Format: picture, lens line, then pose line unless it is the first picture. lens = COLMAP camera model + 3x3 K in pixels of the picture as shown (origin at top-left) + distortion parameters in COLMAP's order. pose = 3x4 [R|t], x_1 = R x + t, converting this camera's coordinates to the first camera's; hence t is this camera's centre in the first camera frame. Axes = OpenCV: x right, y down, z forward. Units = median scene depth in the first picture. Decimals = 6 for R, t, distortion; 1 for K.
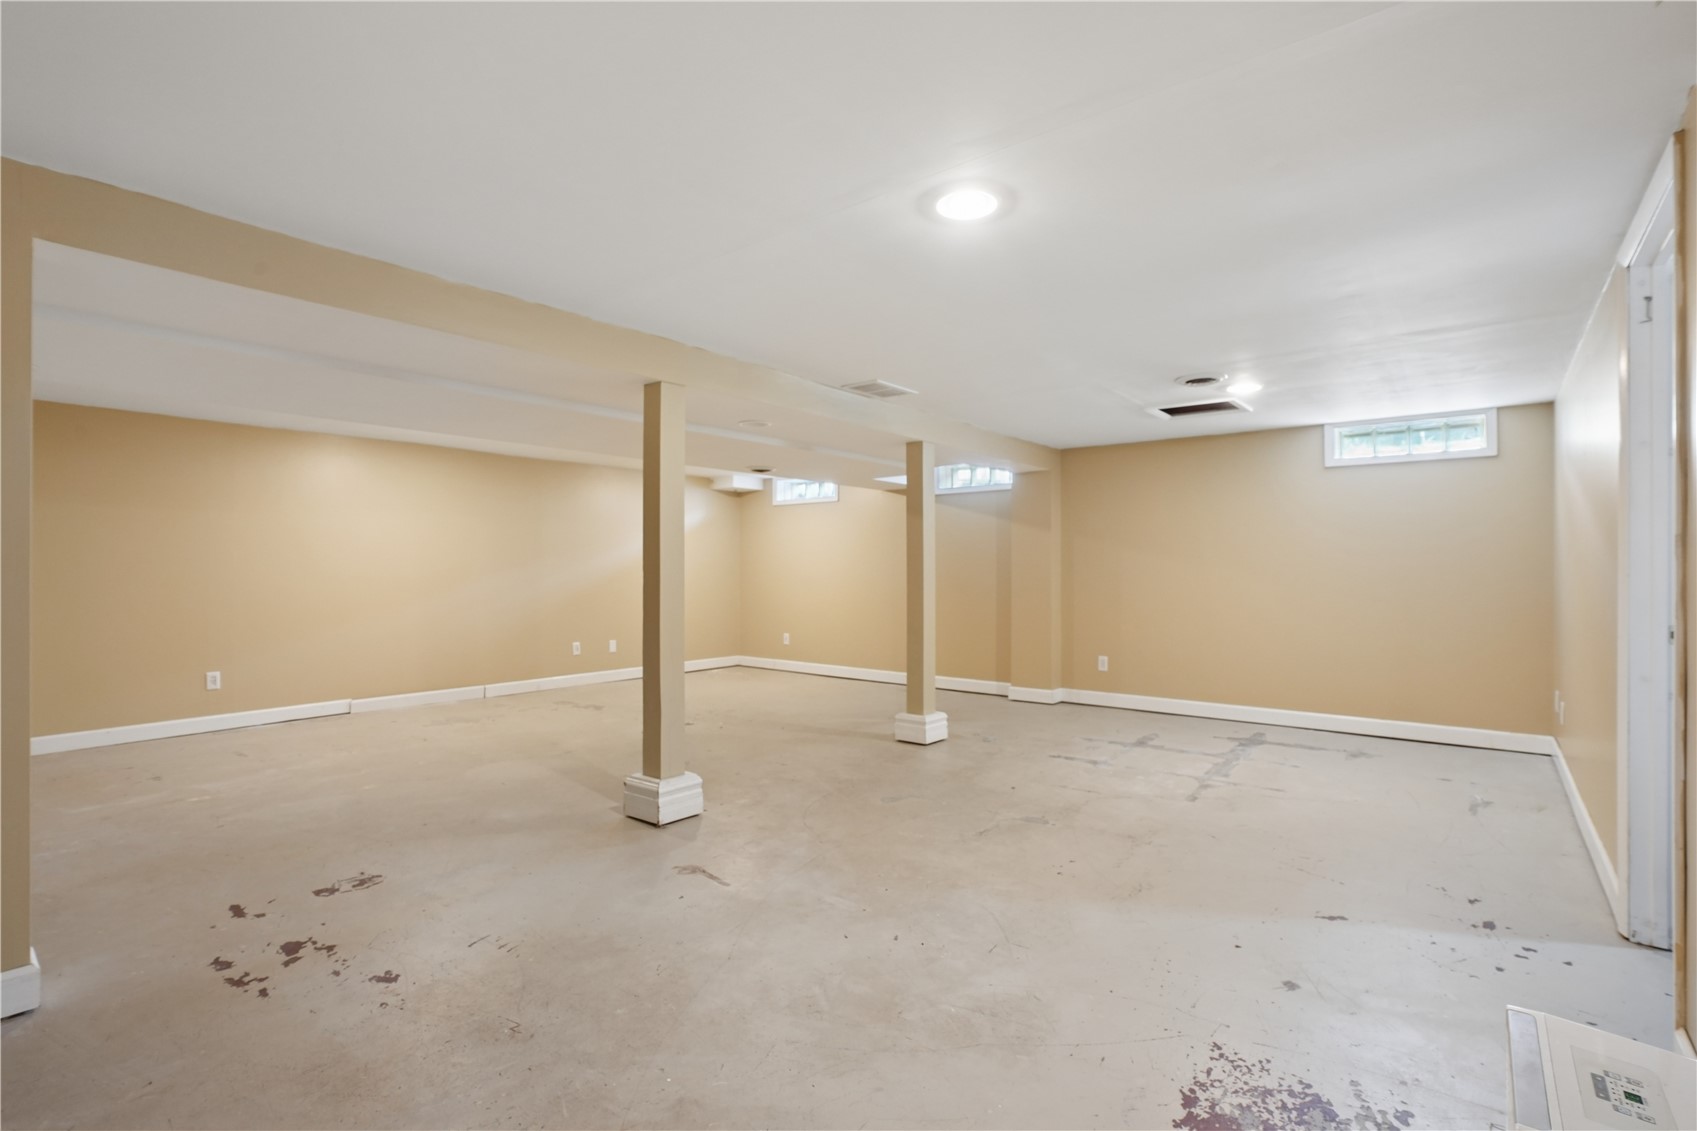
lens RADIAL K [[794.1, 0, 850.8], [0, 794.1, 578.1], [0, 0, 1]] dist [-0.048436, 0.018384]
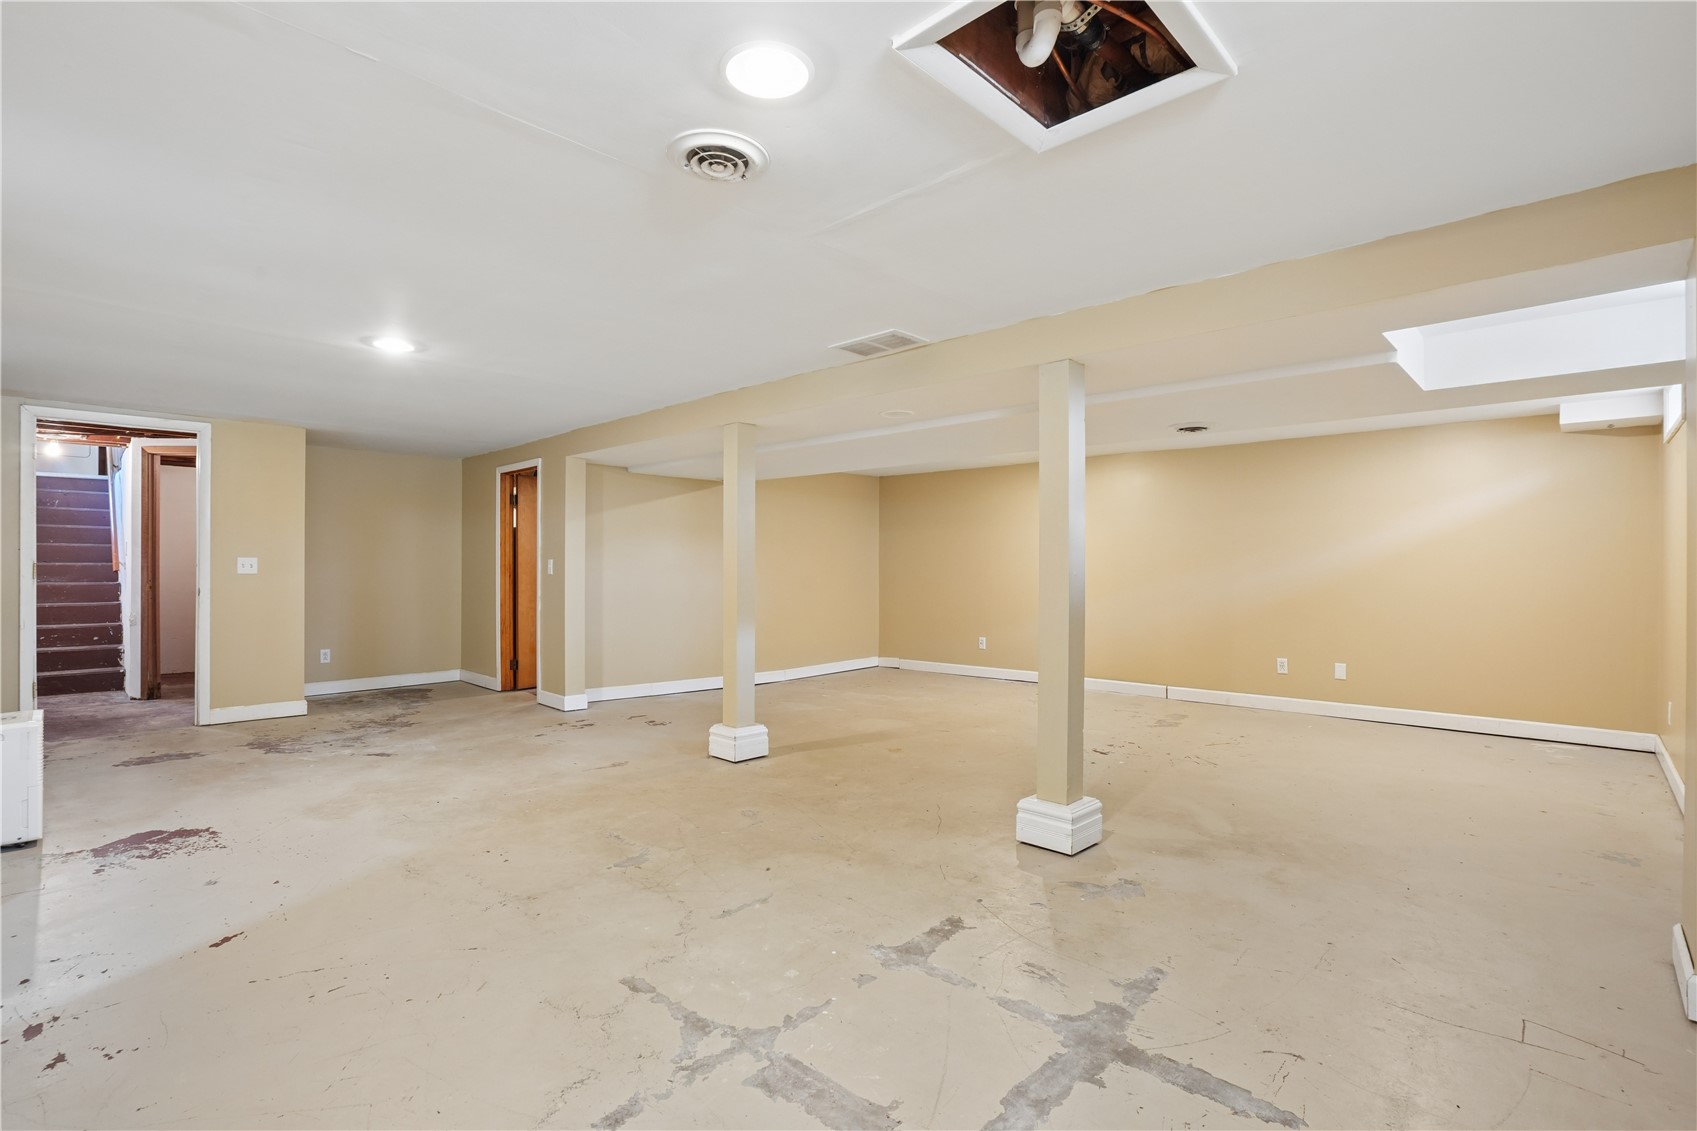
lens RADIAL K [[794.1, 0, 850.8], [0, 794.1, 578.1], [0, 0, 1]] dist [-0.048436, 0.018384]
pose [[-0.090791, 0.012464, -0.995792, 1.054131], [-0.013271, 0.999818, 0.013724, -0.014792], [0.995782, 0.014462, -0.090609, 1.307797]]
